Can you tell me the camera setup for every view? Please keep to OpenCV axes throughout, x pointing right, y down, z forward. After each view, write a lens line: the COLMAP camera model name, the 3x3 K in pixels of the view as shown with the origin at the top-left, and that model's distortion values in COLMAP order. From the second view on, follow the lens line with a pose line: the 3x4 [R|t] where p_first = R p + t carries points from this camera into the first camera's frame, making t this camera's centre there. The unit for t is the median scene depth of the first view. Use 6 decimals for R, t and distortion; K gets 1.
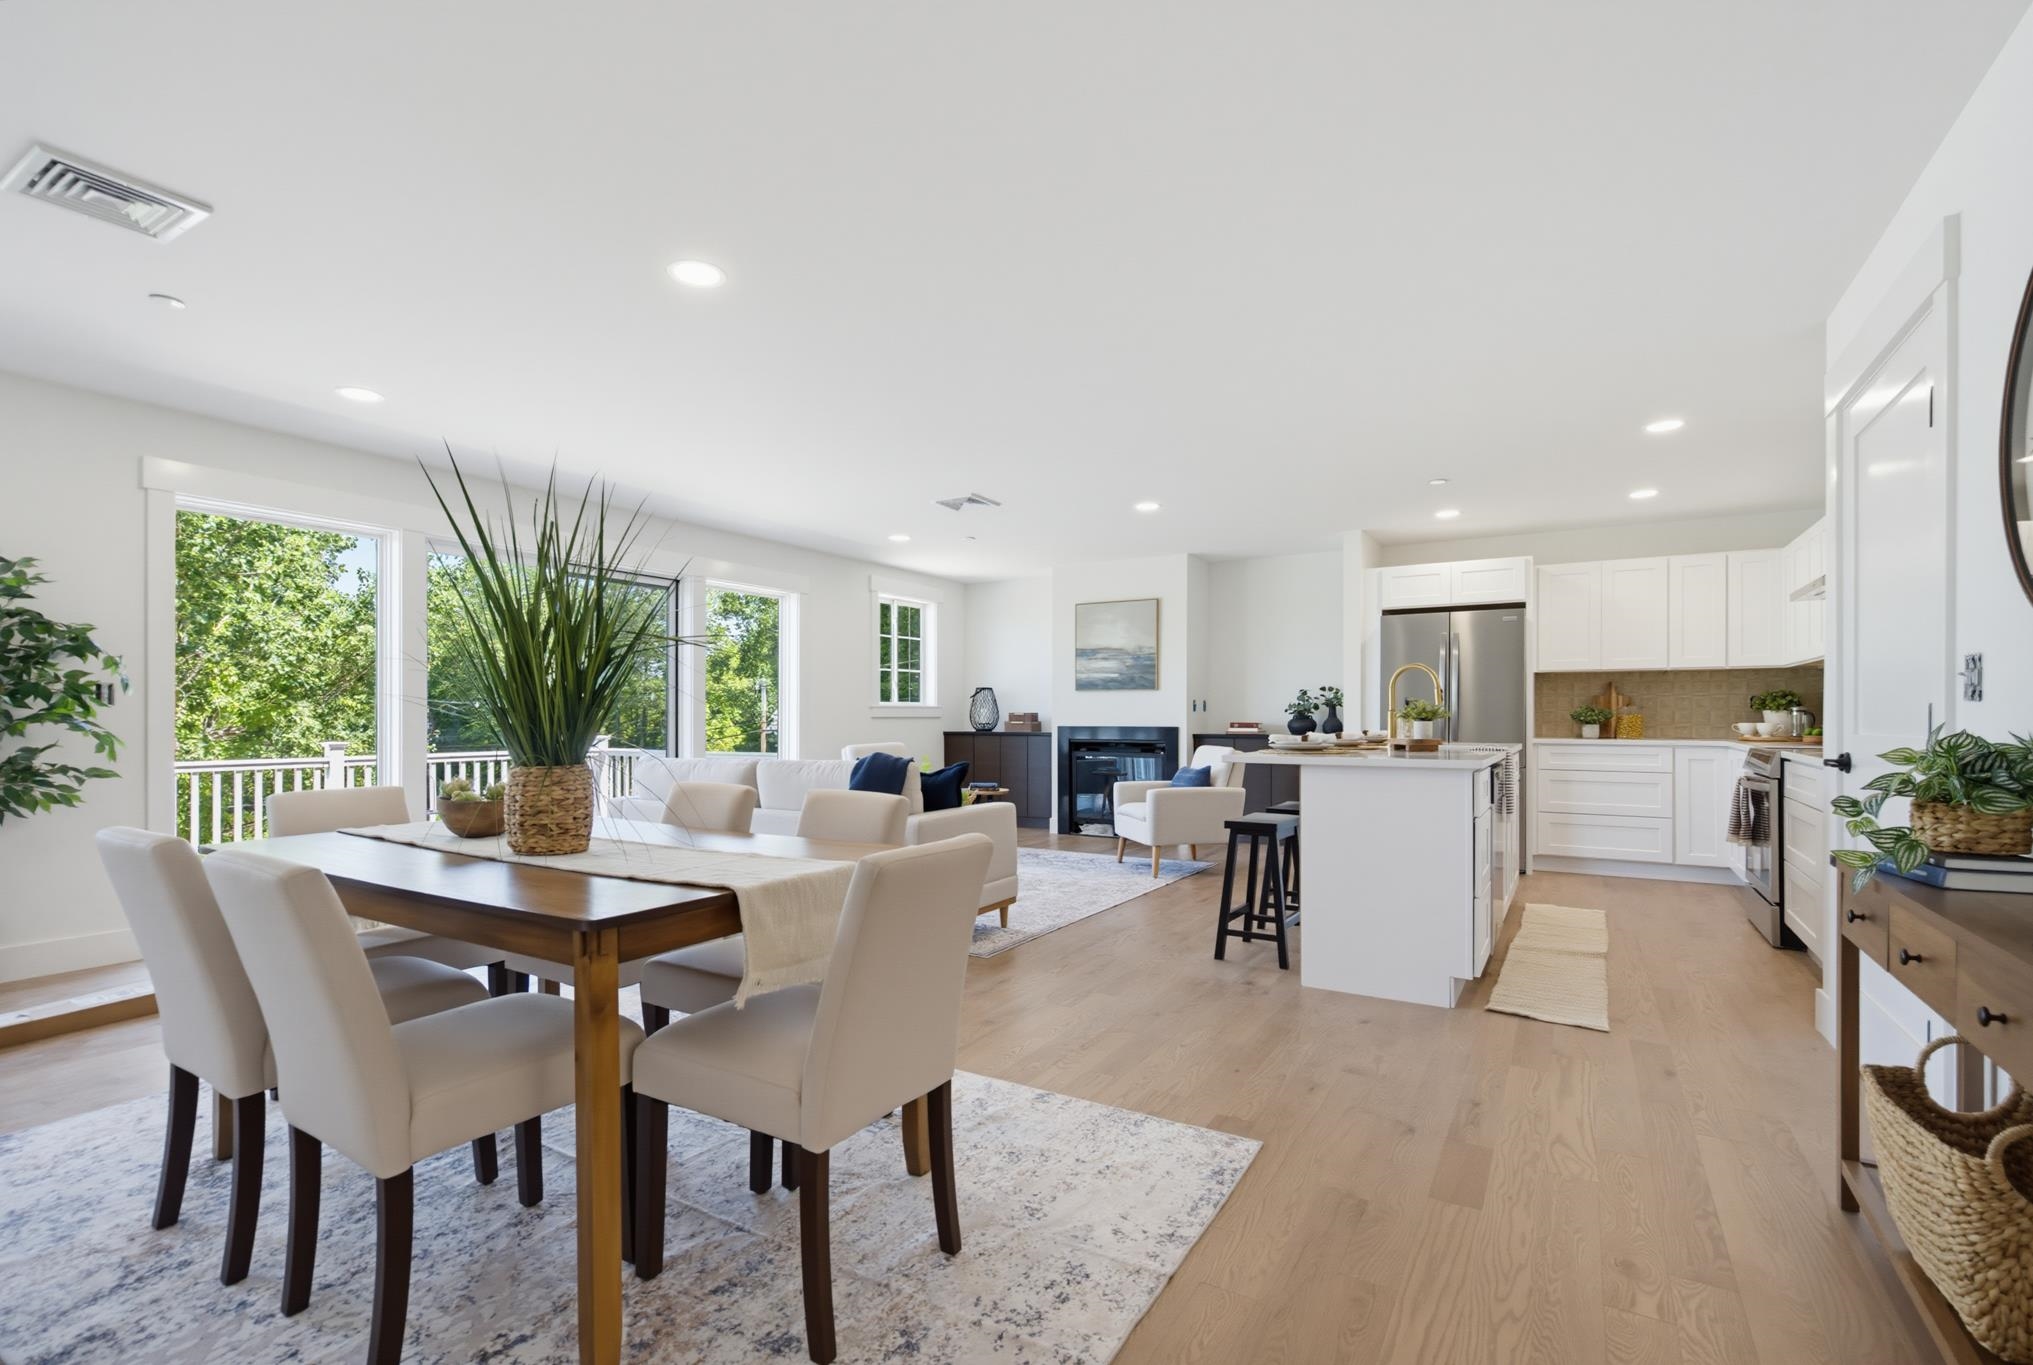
lens RADIAL K [[925.8, 0, 1006.2], [0, 925.8, 700.5], [0, 0, 1]] dist [0.002207, -0.000224]
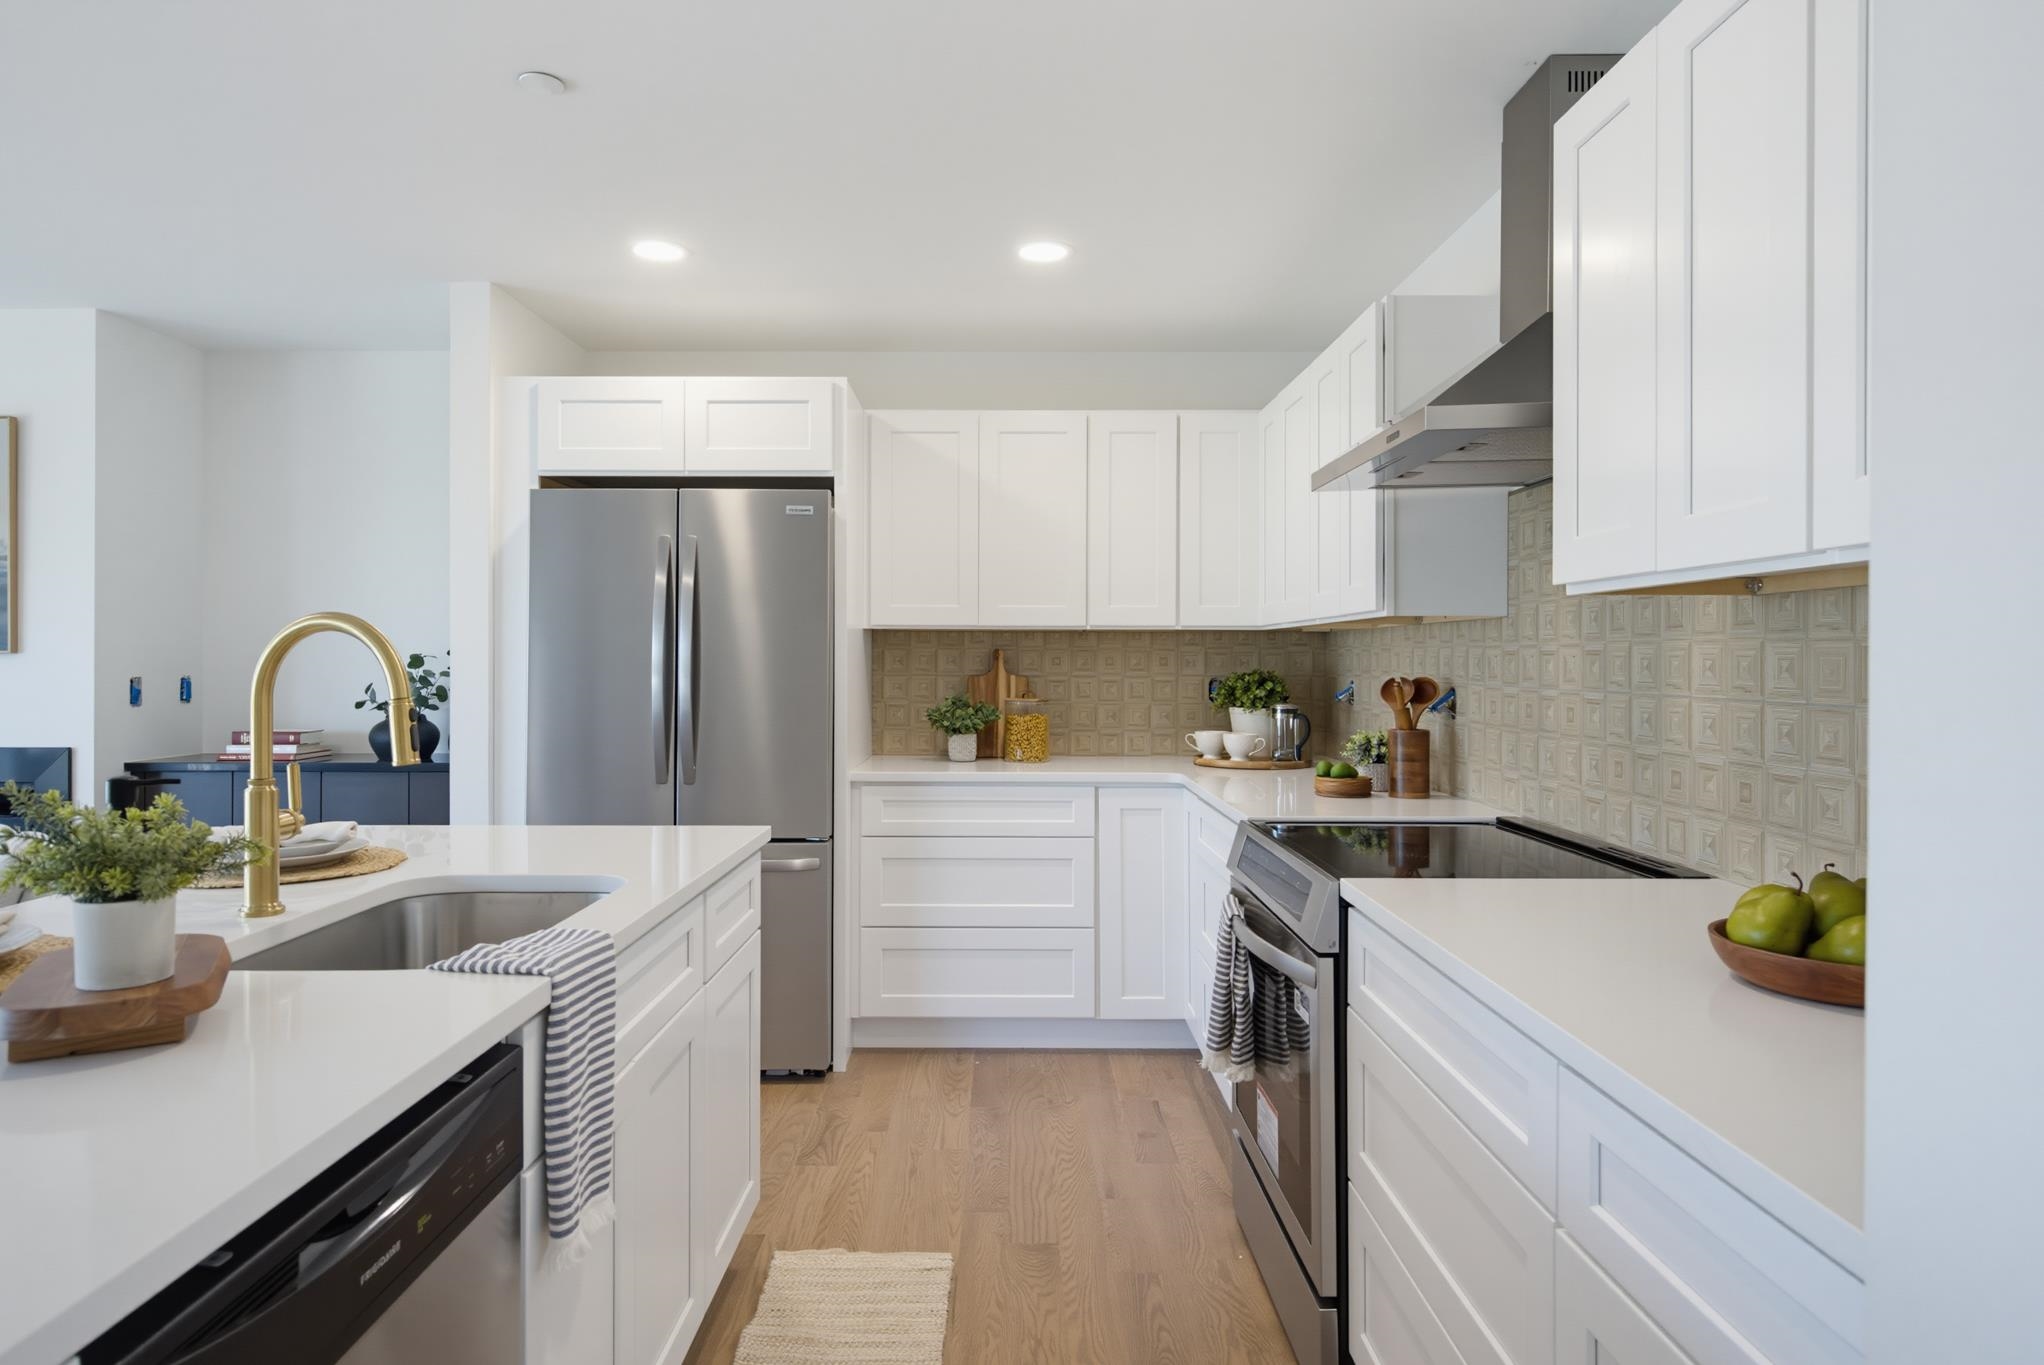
lens RADIAL K [[1183.4, 0, 1011.3], [0, 1183.4, 637.0], [0, 0, 1]] dist [-0.000341, -0.000525]
pose [[0.848893, 0.009176, 0.528485, 0.325156], [-0.008469, 0.999957, -0.003757, -0.025414], [-0.528497, -0.001286, 0.848934, 0.457159]]
